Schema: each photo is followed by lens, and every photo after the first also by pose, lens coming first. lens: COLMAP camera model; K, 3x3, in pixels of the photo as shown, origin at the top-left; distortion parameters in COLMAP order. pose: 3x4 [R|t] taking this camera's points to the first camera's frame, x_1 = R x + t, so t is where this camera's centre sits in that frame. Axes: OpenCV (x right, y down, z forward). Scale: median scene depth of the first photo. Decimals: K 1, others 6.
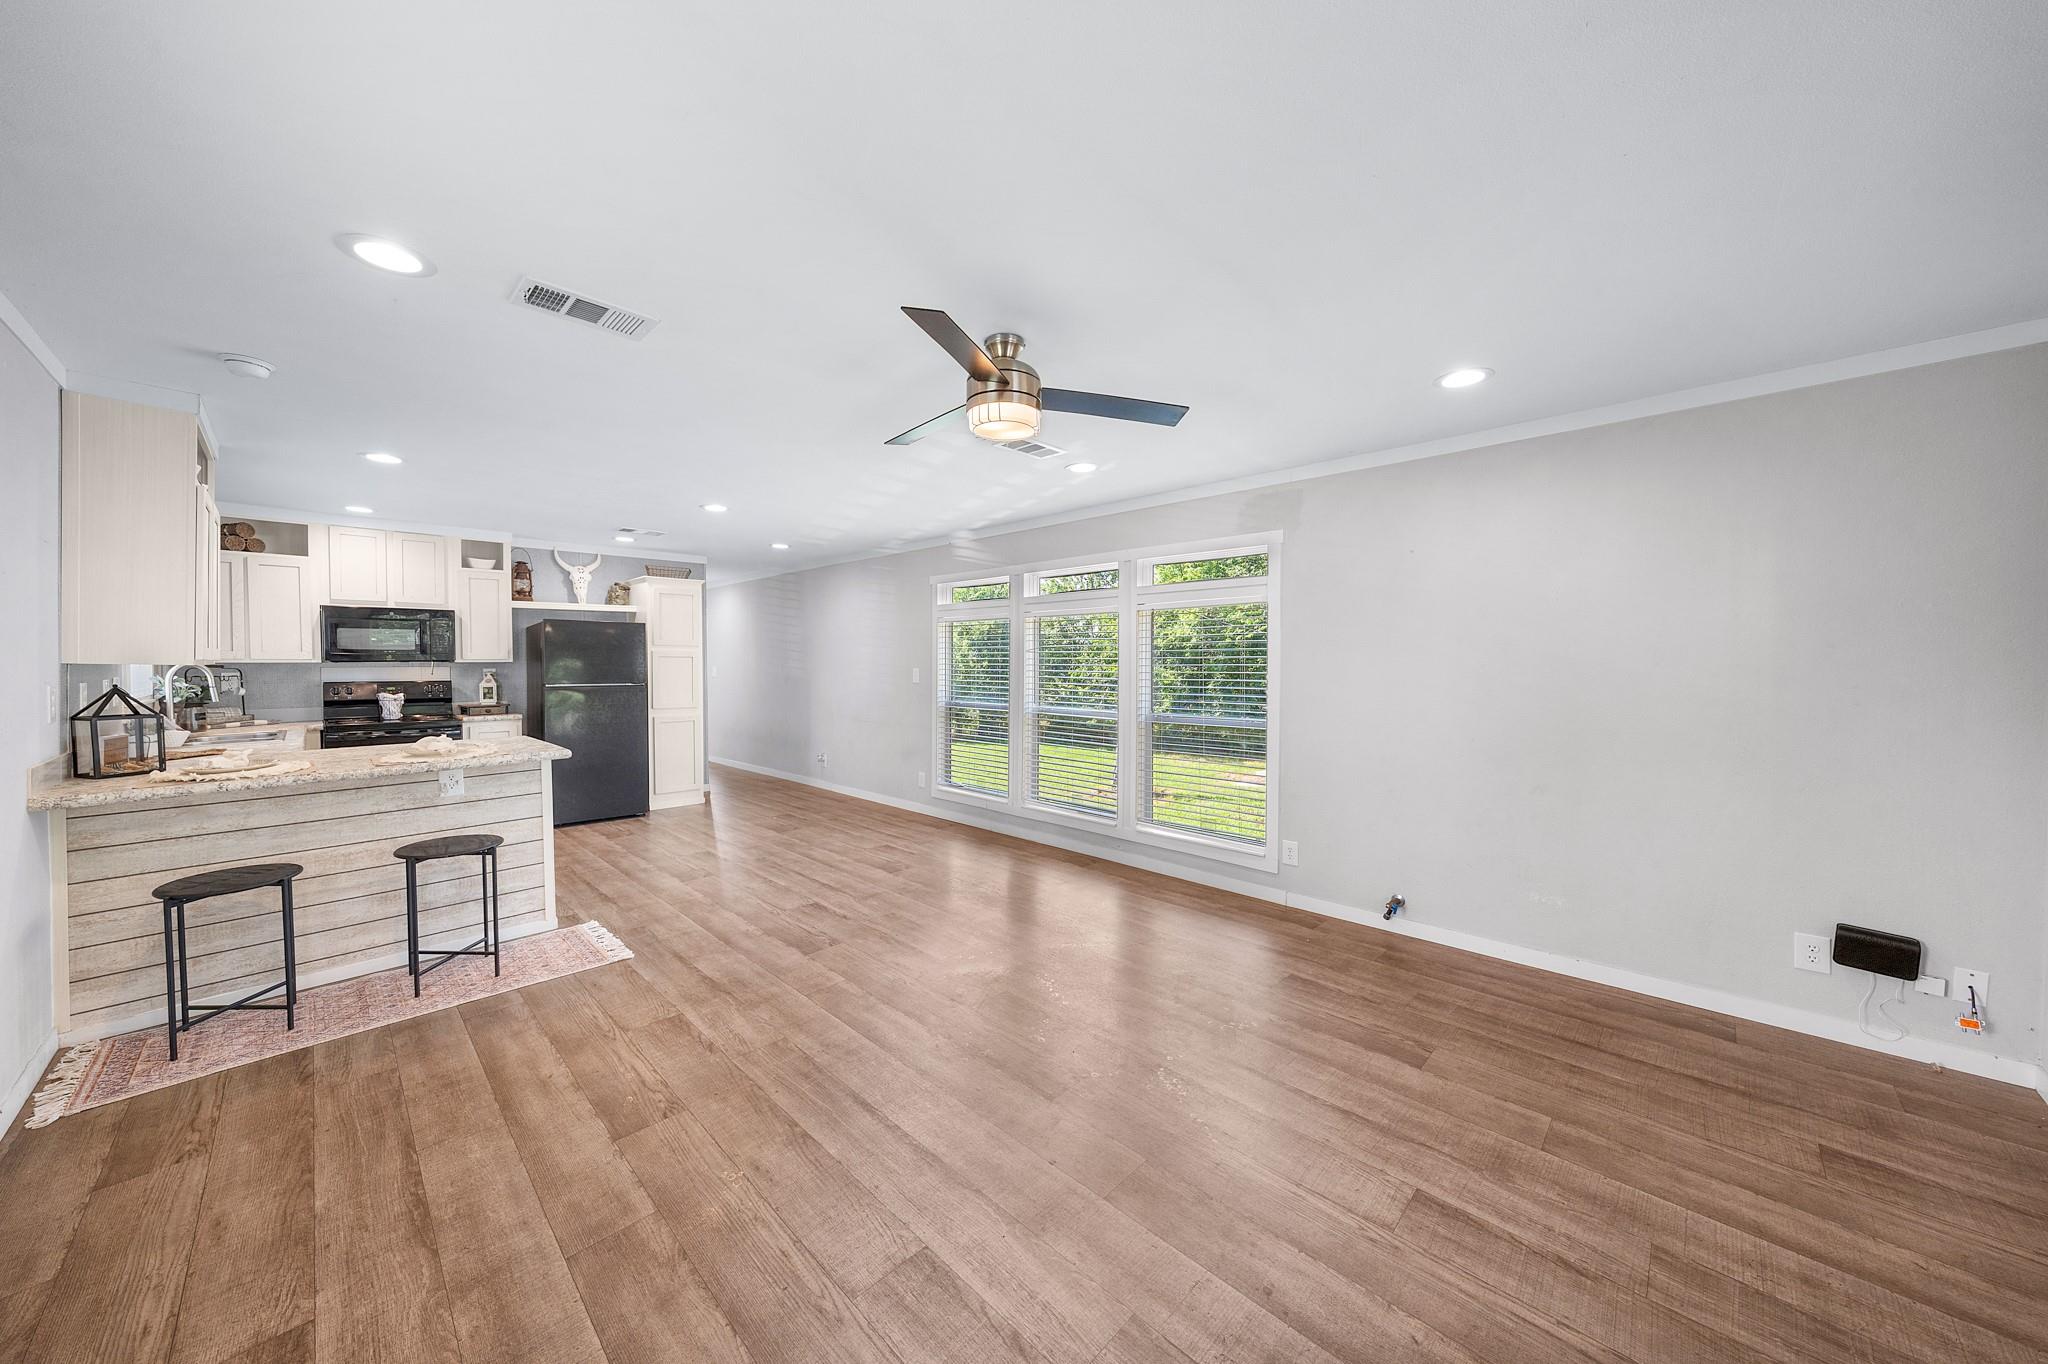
lens RADIAL K [[705.2, 0, 1029.4], [0, 705.2, 673.6], [0, 0, 1]] dist [-0.003946, 0.000202]
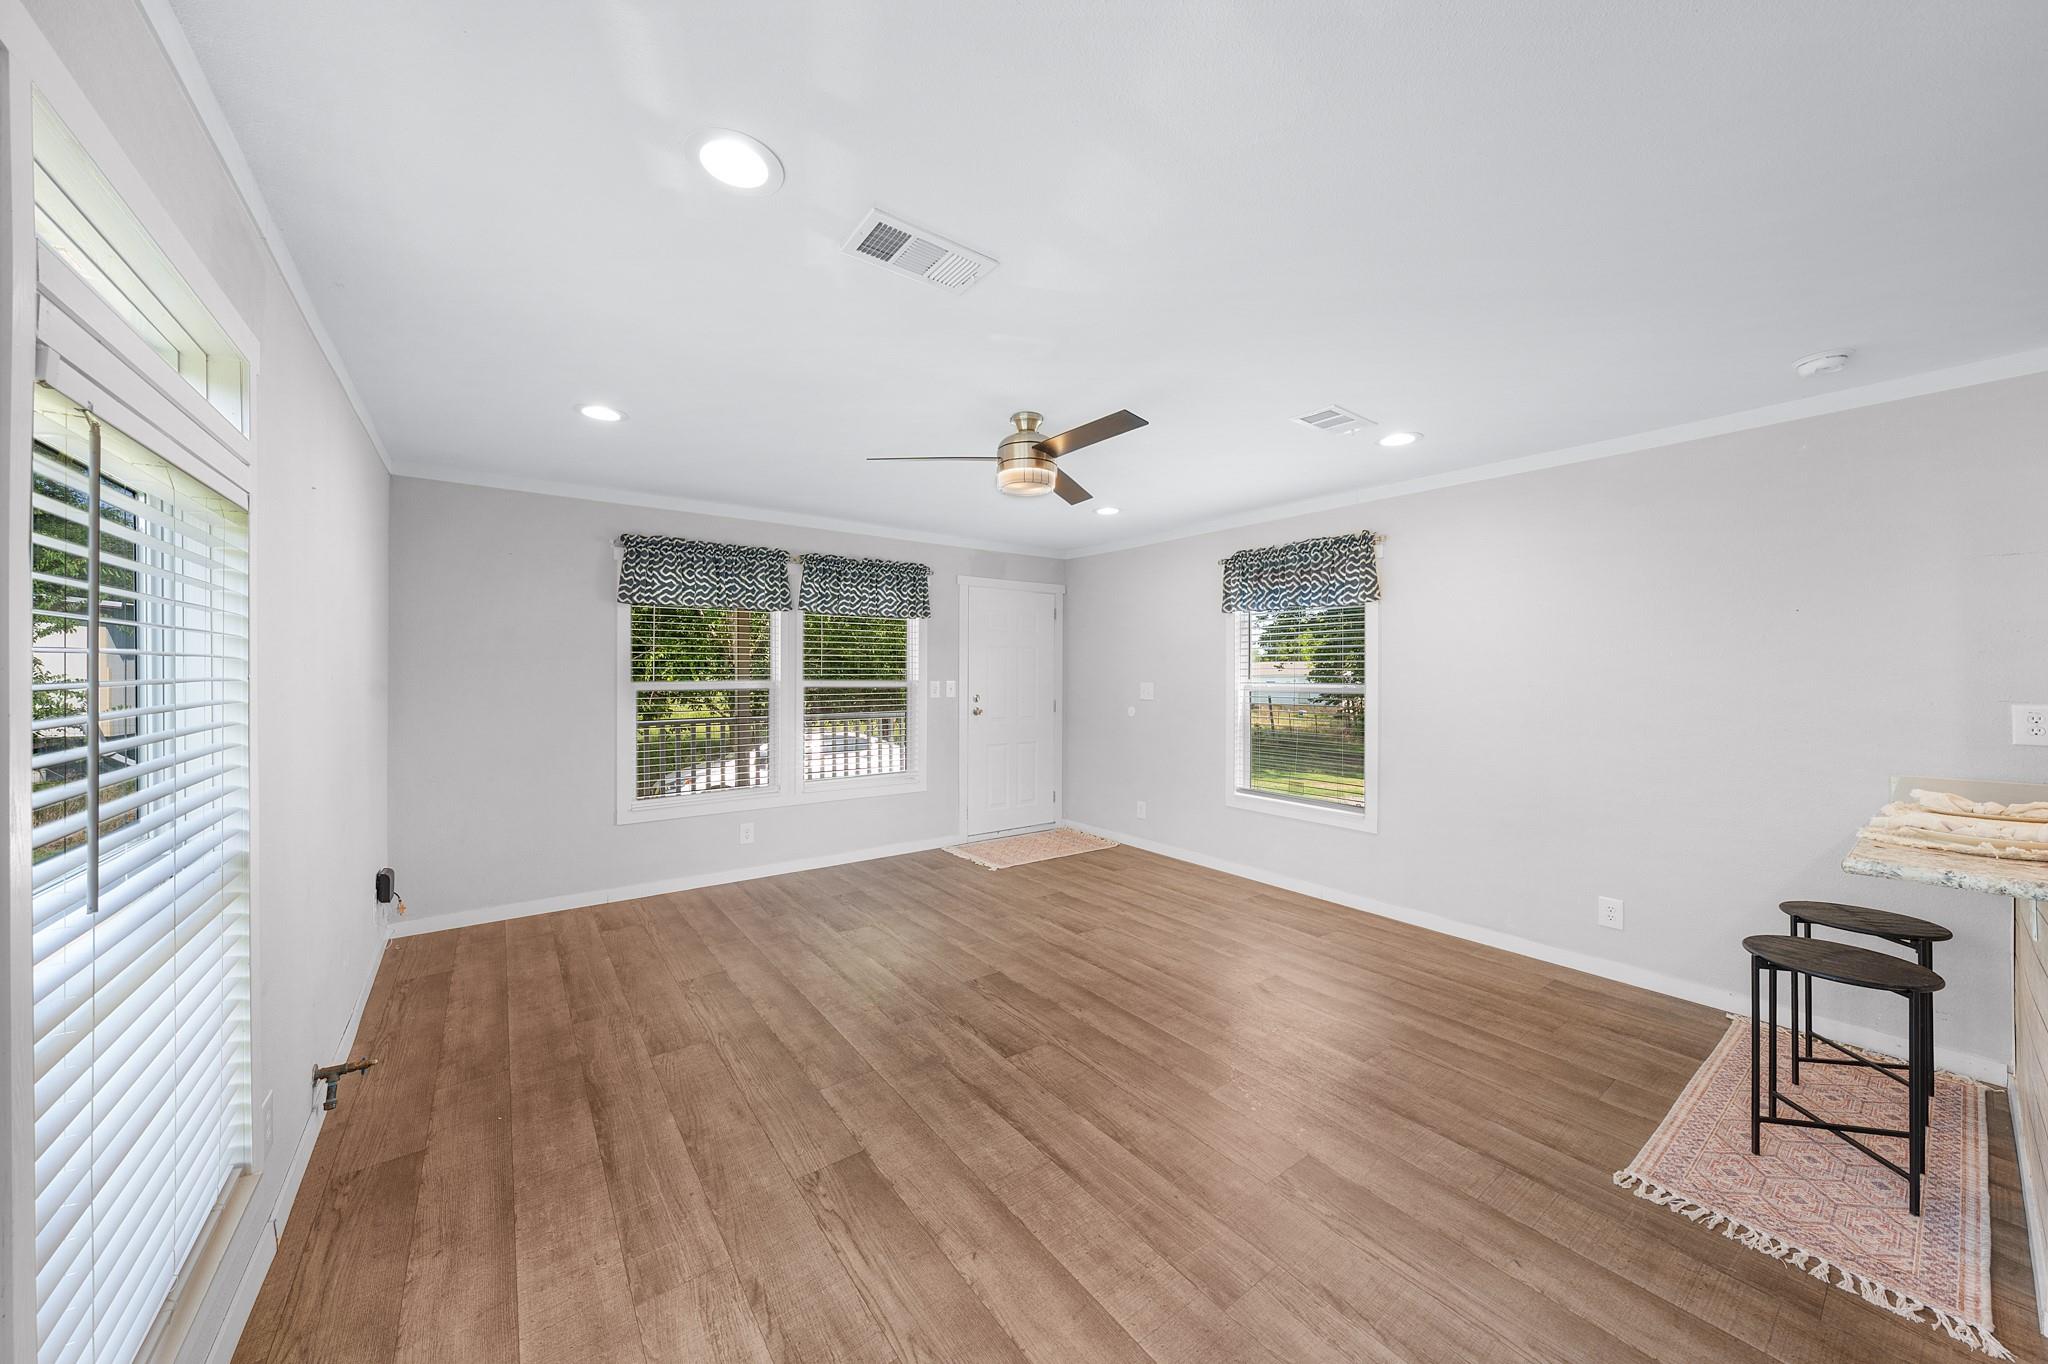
lens RADIAL K [[705.2, 0, 1013.8], [0, 705.2, 670.6], [0, 0, 1]] dist [-0.003946, 0.000202]
pose [[-0.984401, -0.010681, 0.175617, -0.049230], [-0.009051, 0.999908, 0.010084, -0.005896], [-0.175709, 0.008337, -0.984407, 0.471958]]
